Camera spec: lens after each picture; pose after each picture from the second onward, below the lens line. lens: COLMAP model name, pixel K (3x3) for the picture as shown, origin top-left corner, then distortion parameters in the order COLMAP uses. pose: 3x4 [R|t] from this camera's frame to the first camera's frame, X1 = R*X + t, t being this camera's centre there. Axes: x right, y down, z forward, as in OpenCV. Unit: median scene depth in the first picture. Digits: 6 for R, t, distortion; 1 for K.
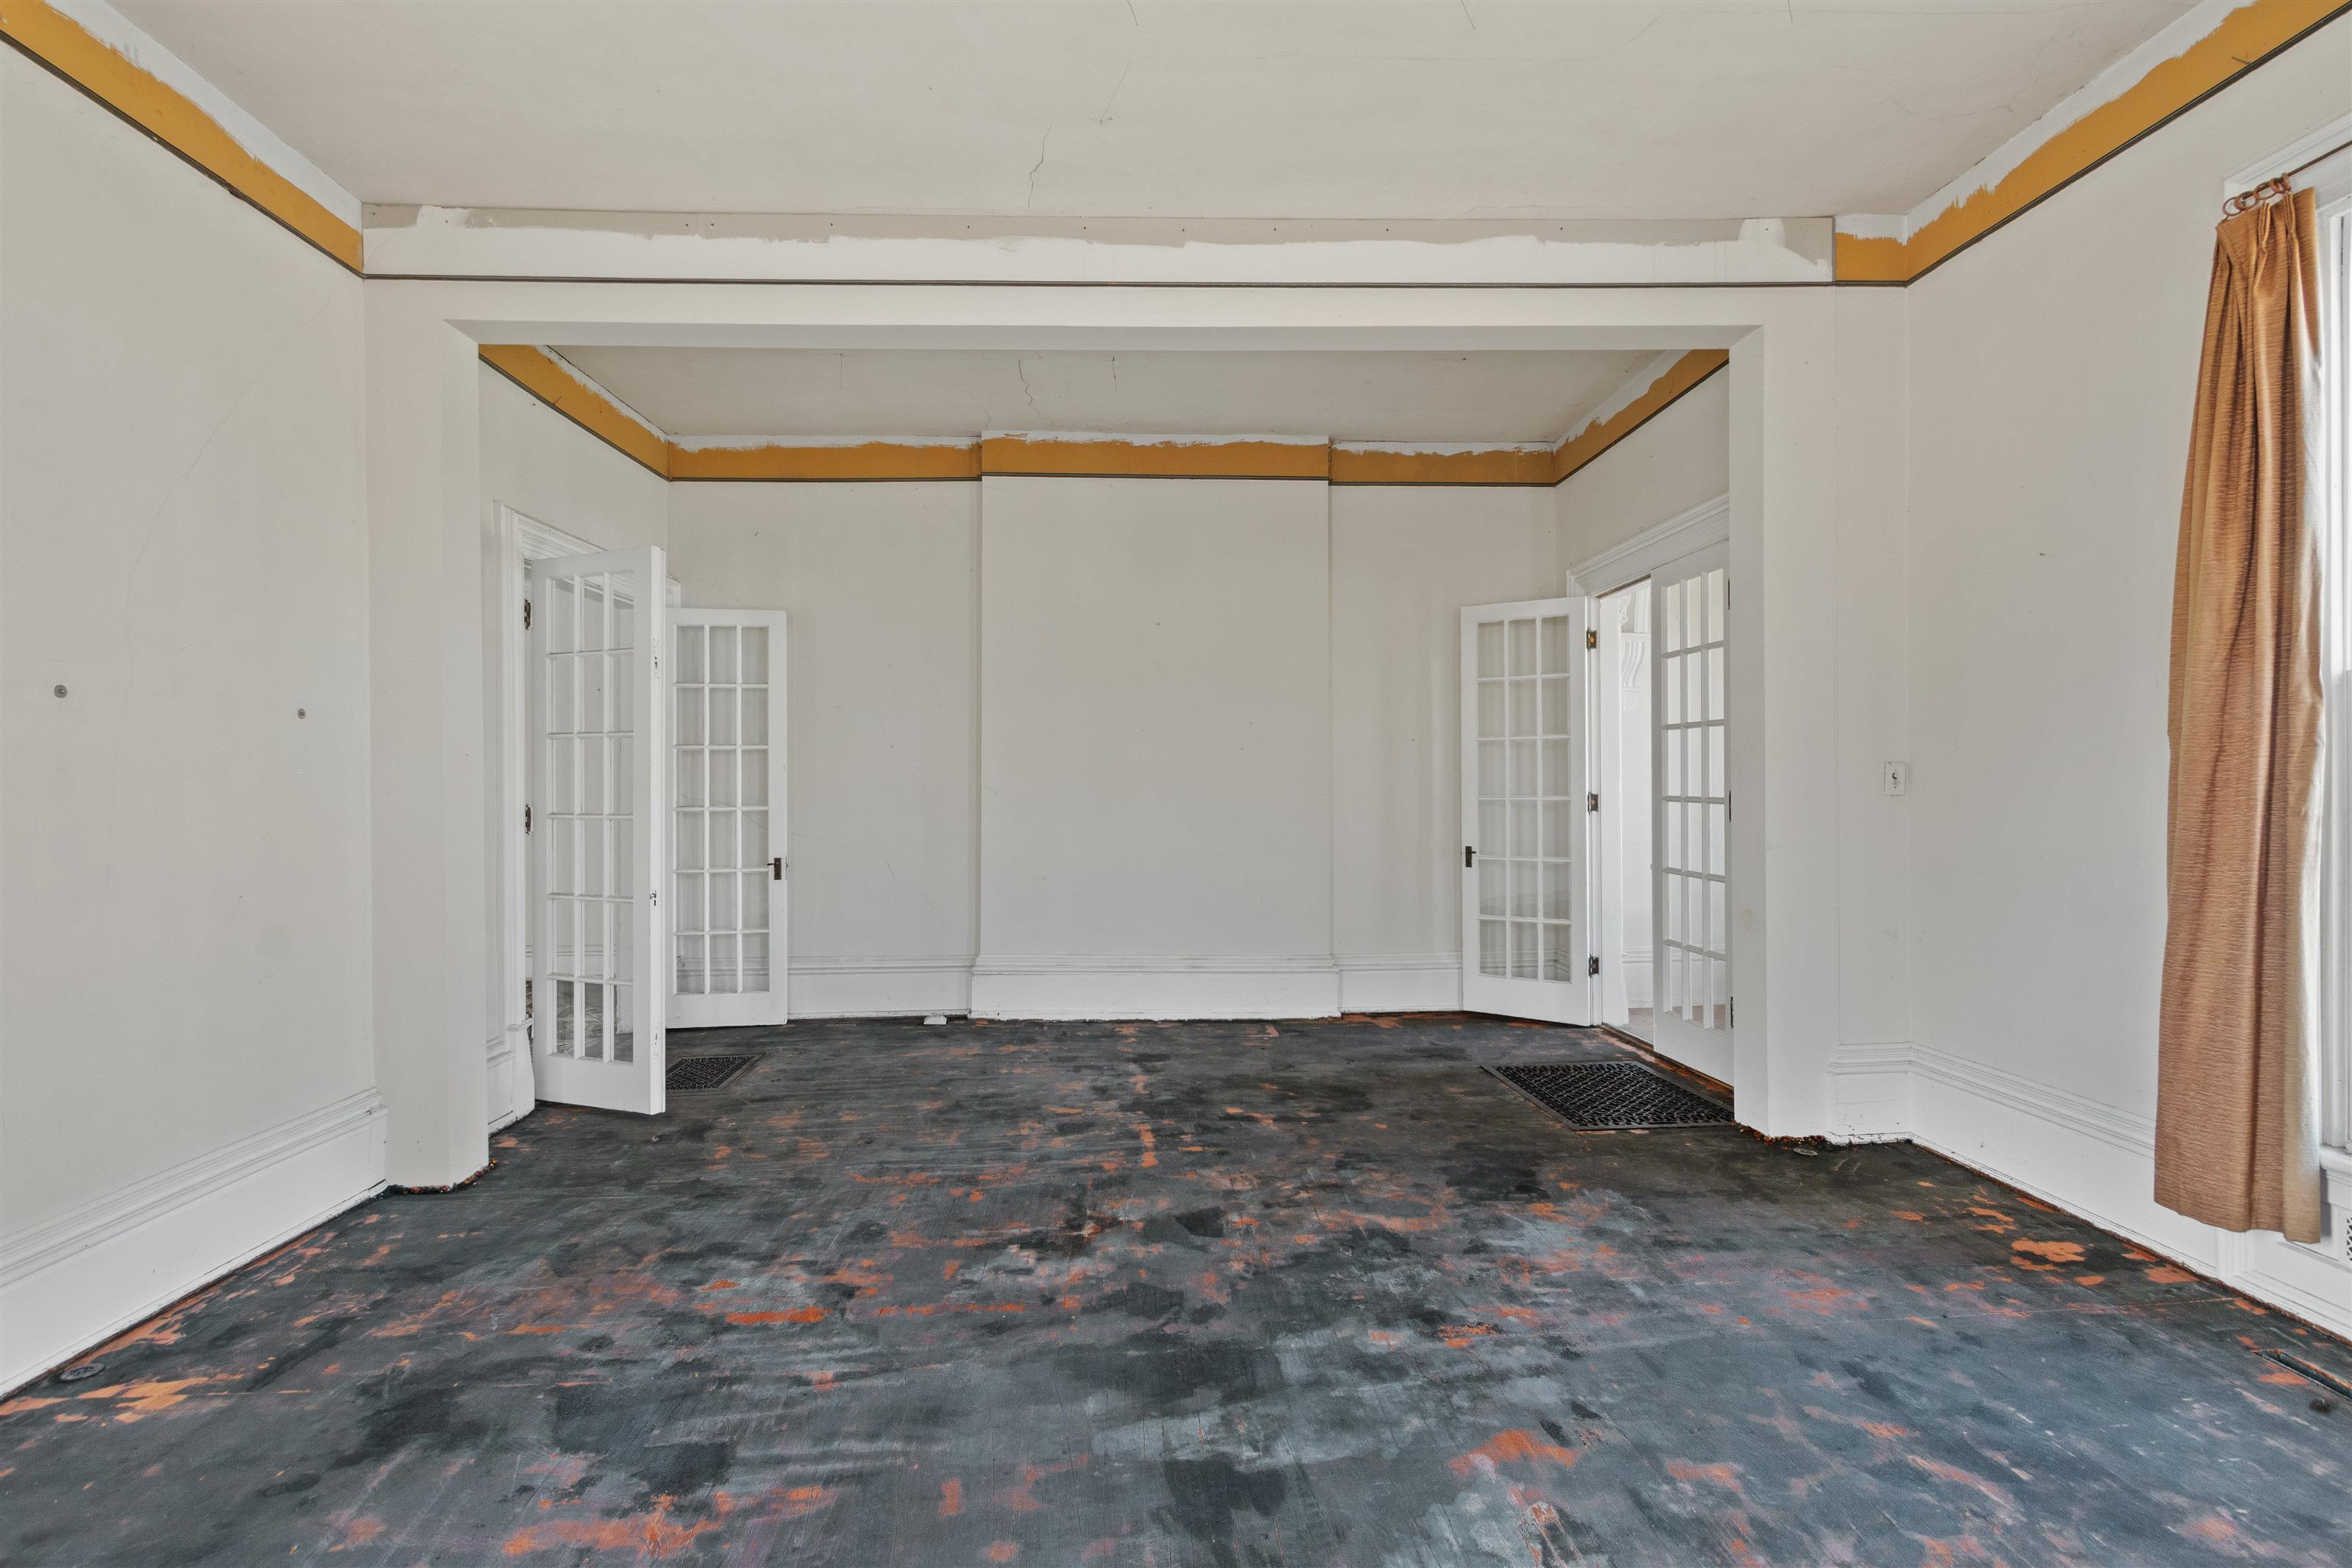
lens RADIAL K [[1101.0, 0, 1175.1], [0, 1101.0, 784.3], [0, 0, 1]] dist [0.001165, -0.002162]
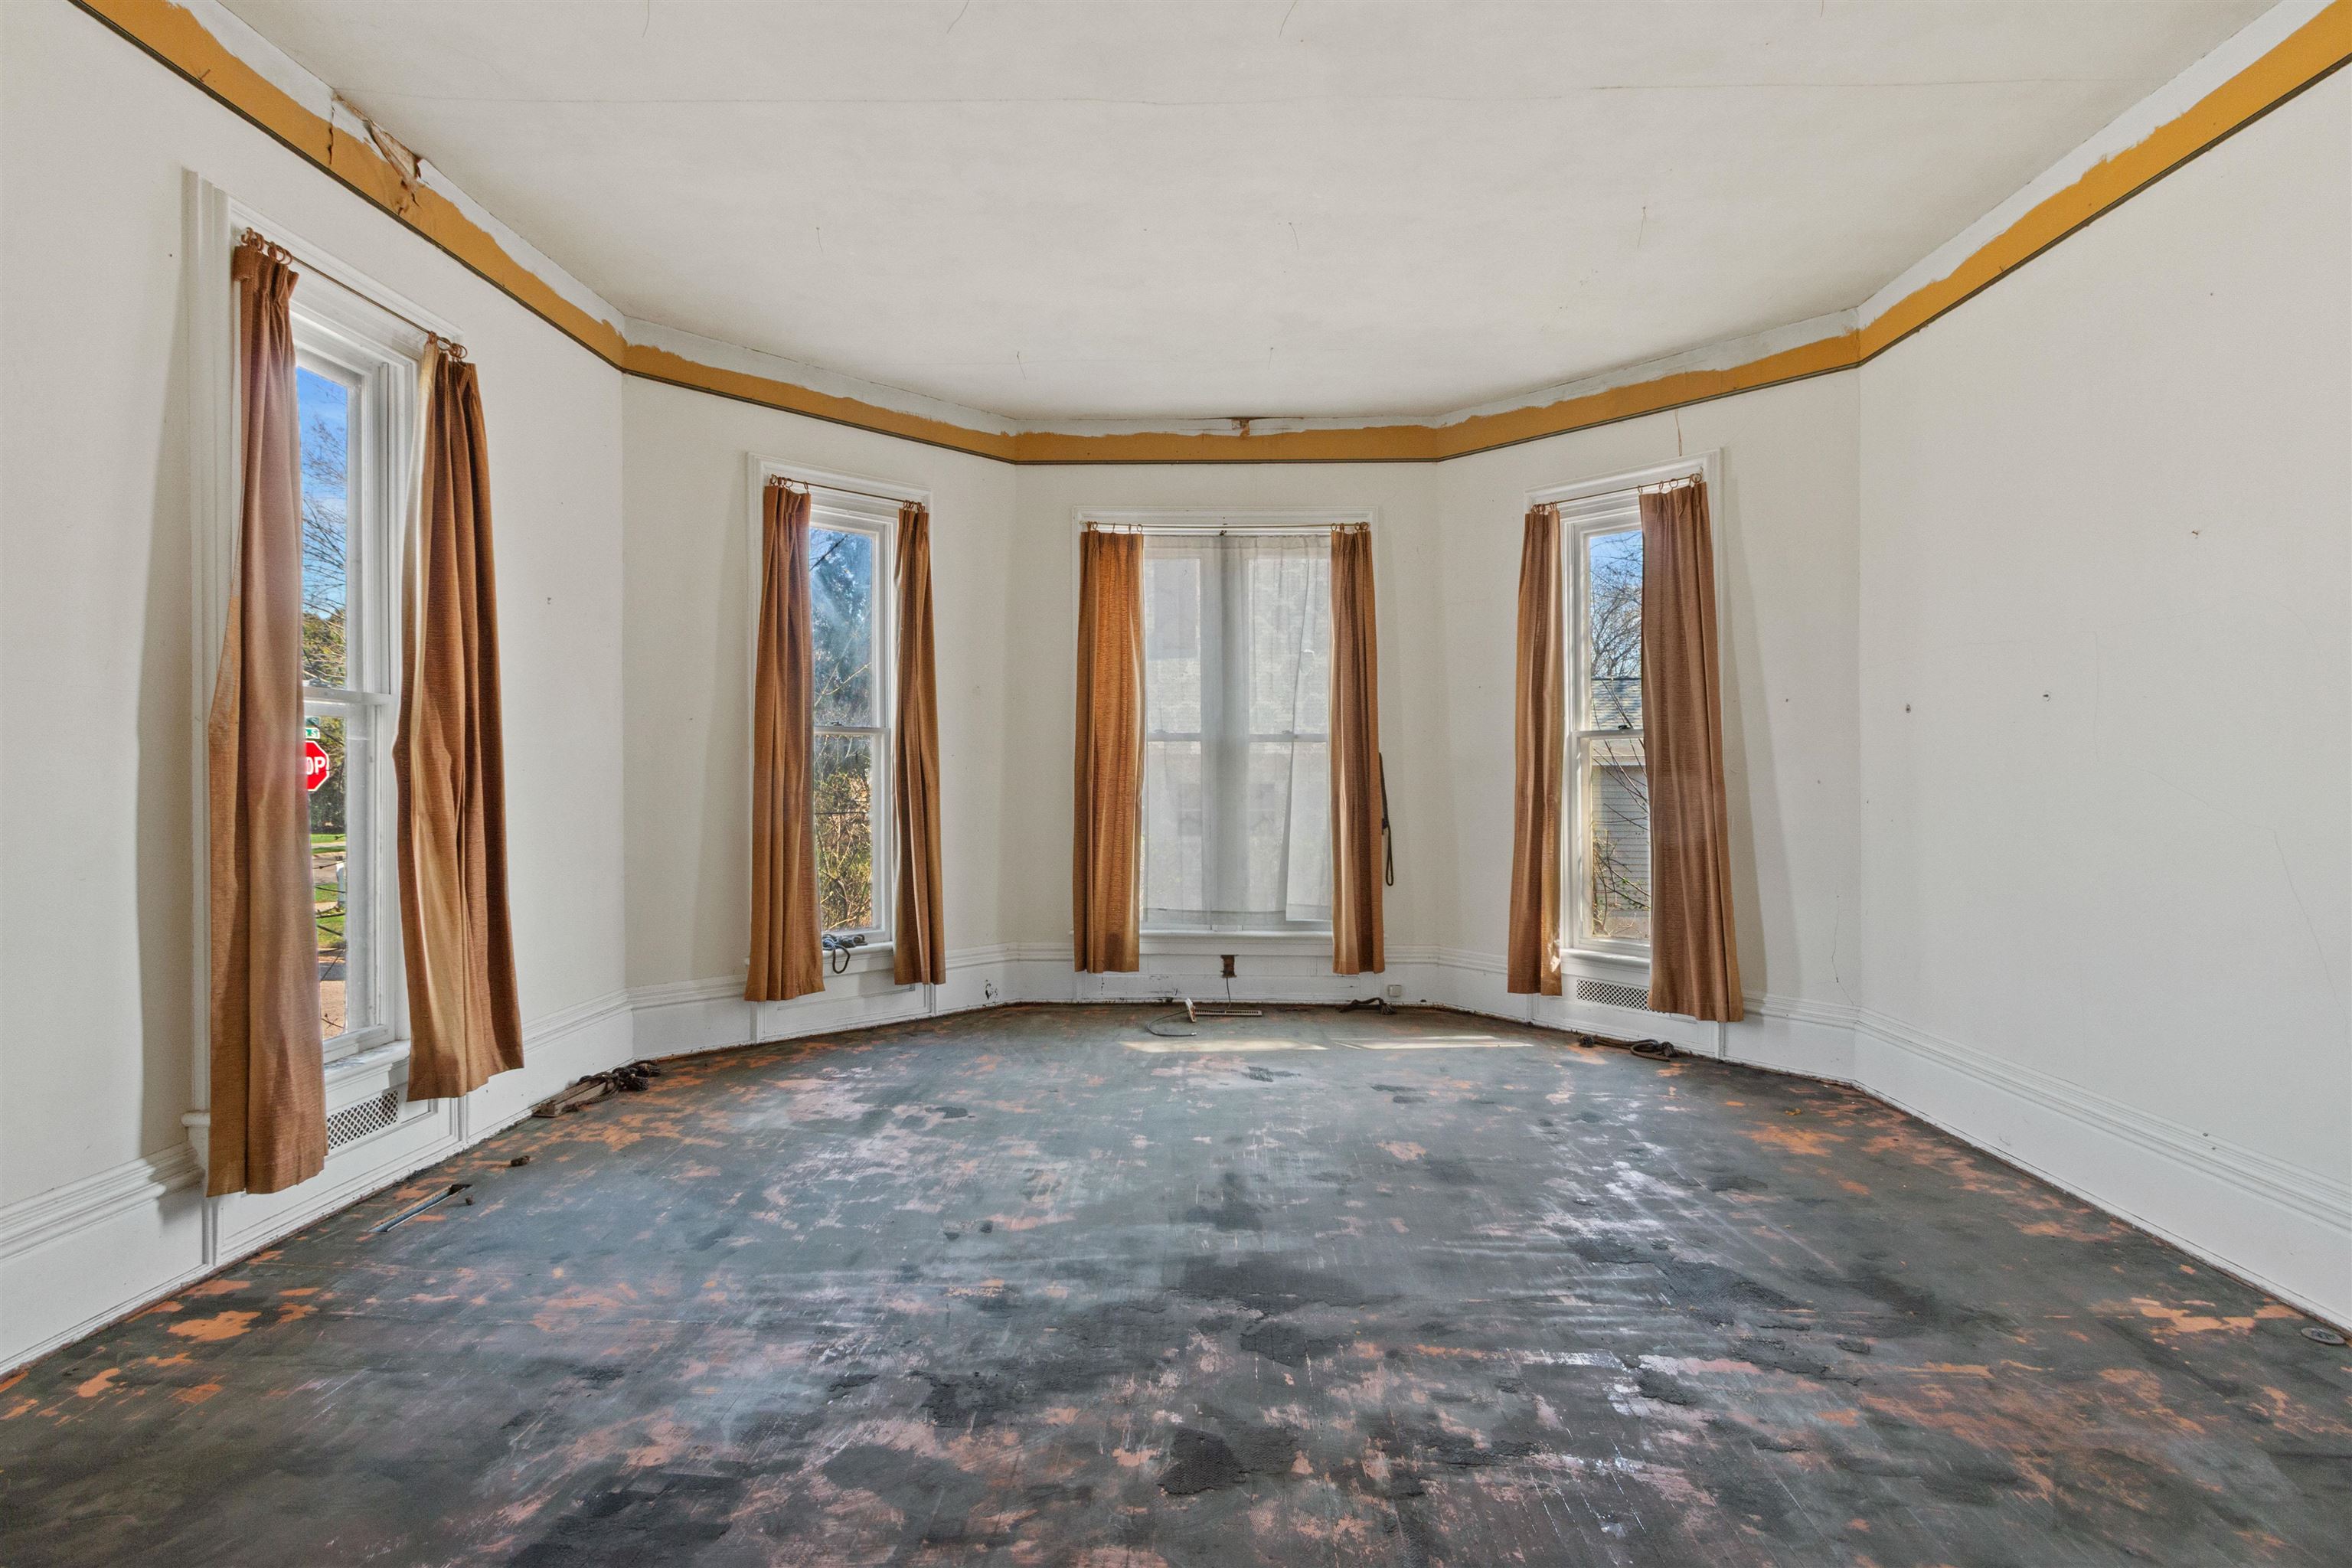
lens RADIAL K [[1101.0, 0, 1176.0], [0, 1101.0, 776.6], [0, 0, 1]] dist [0.001165, -0.002162]
pose [[-0.995969, 0.007647, 0.089377, -0.023717], [0.008246, 0.999946, 0.006336, -0.001409], [-0.089324, 0.007047, -0.995978, 1.892576]]
